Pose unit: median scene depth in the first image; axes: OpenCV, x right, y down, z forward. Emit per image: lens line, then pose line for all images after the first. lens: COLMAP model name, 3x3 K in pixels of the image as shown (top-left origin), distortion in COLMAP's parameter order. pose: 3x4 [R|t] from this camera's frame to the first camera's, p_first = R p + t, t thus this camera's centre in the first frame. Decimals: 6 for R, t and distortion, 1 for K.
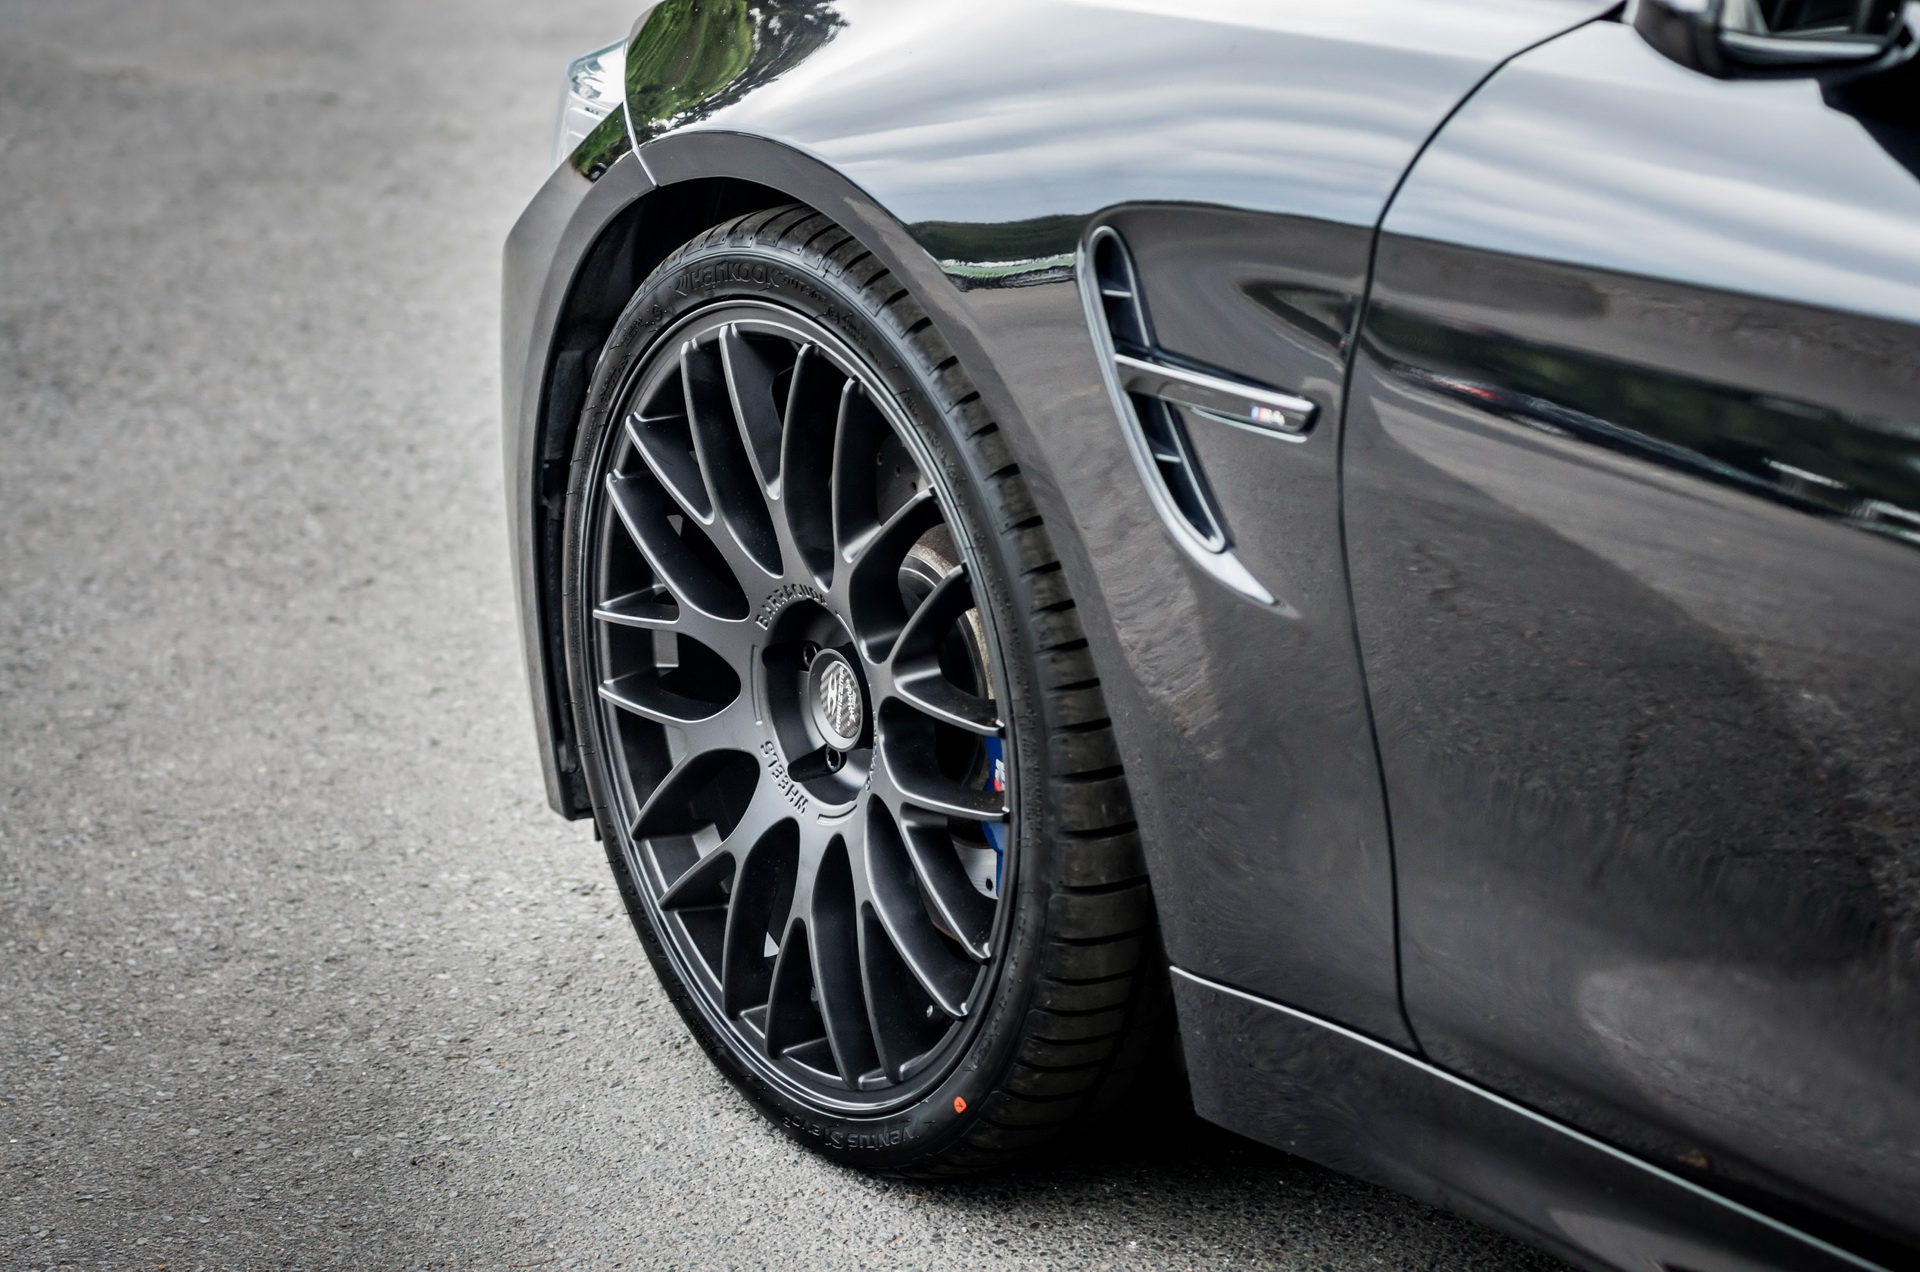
lens RADIAL K [[6225.0, 0, 1032.5], [0, 6225.0, 638.9], [0, 0, 1]] dist [-0.338117, 0.218780]
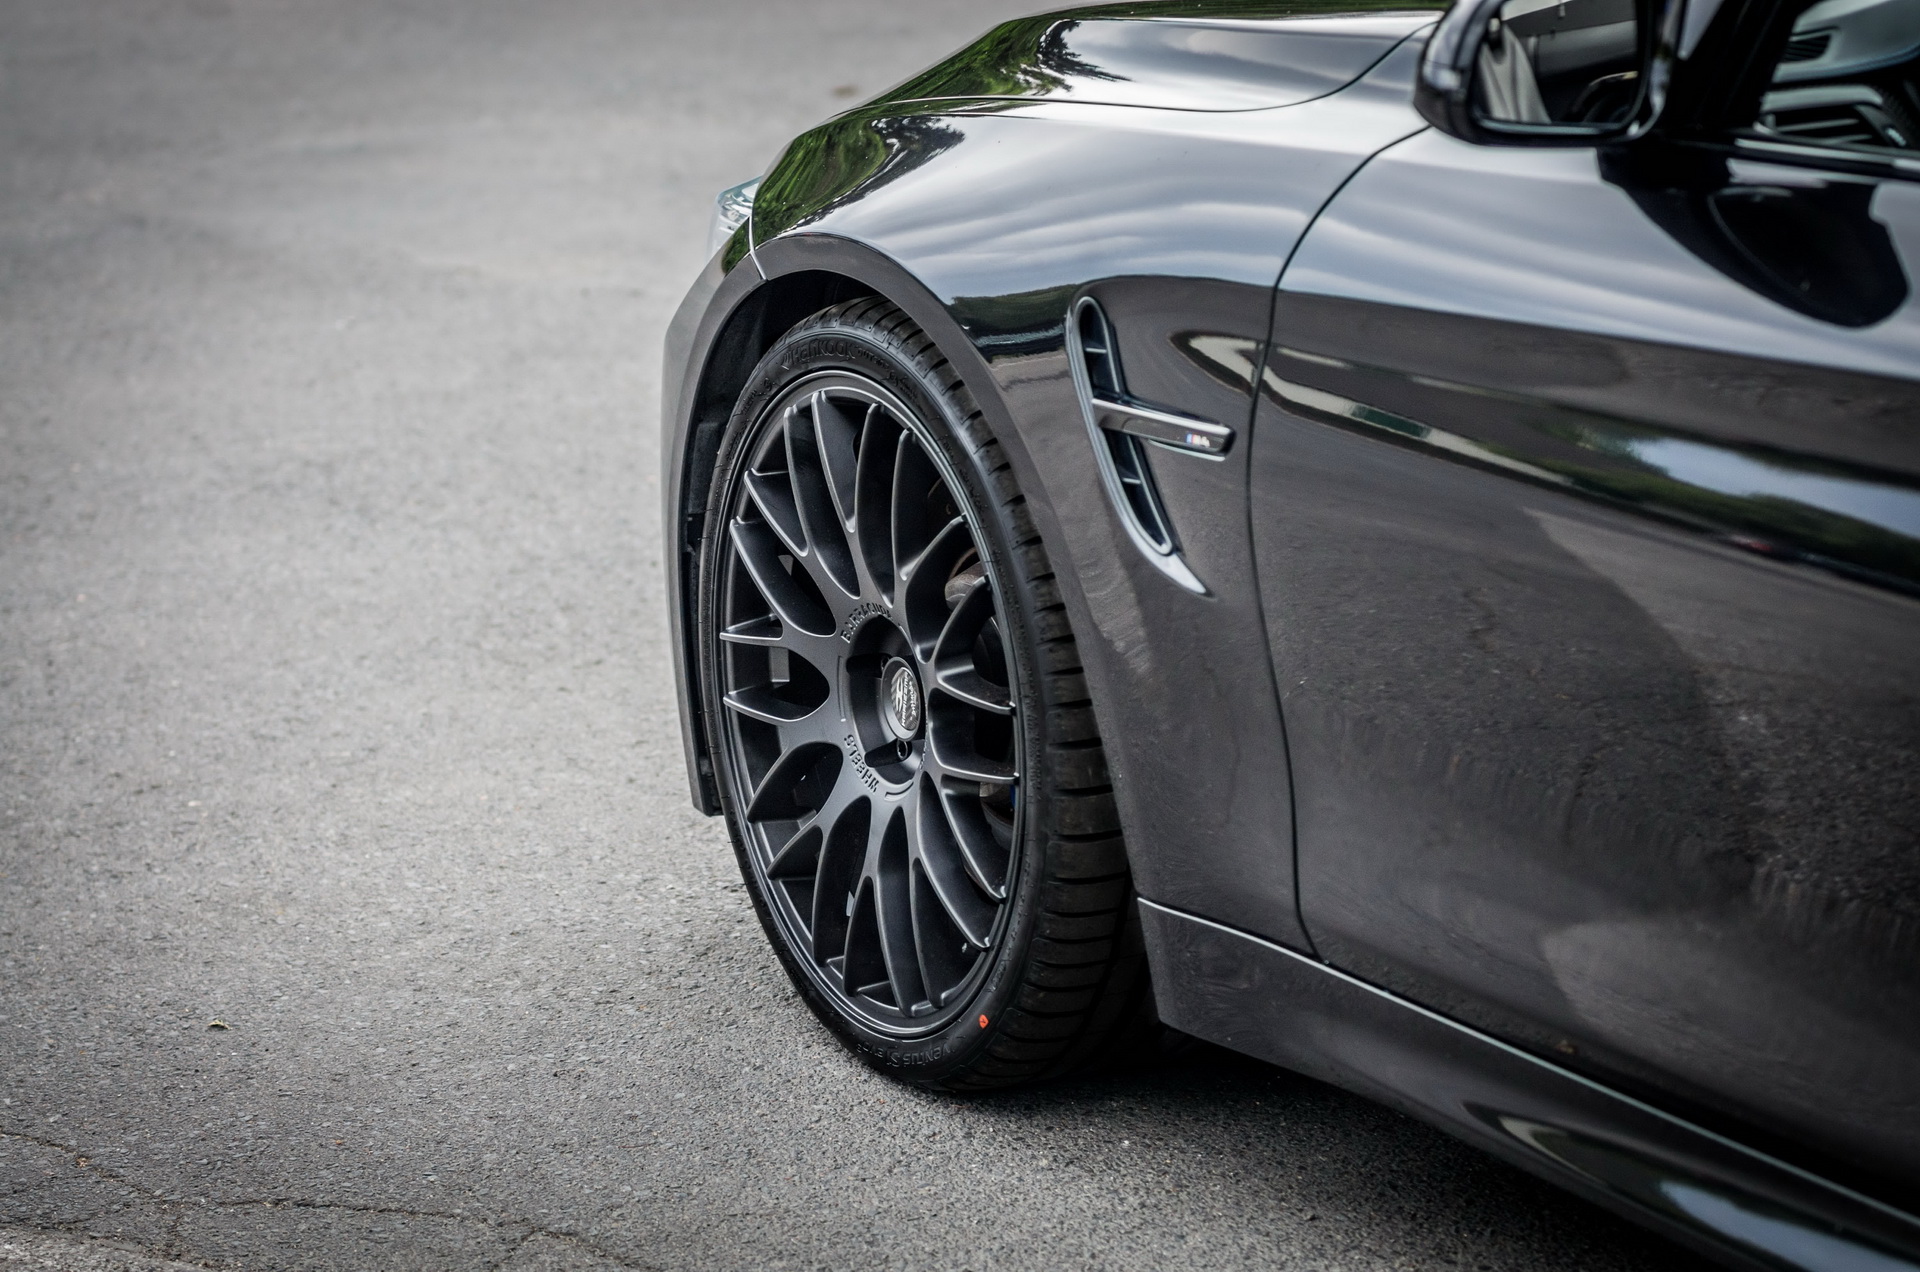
lens RADIAL K [[6225.0, 0, 1032.5], [0, 6225.0, 638.9], [0, 0, 1]] dist [-0.338117, 0.218780]
pose [[0.996482, 0.017897, -0.081868, 0.091528], [-0.022359, 0.998295, -0.053915, 0.061580], [0.080764, 0.055555, 0.995184, -0.215027]]
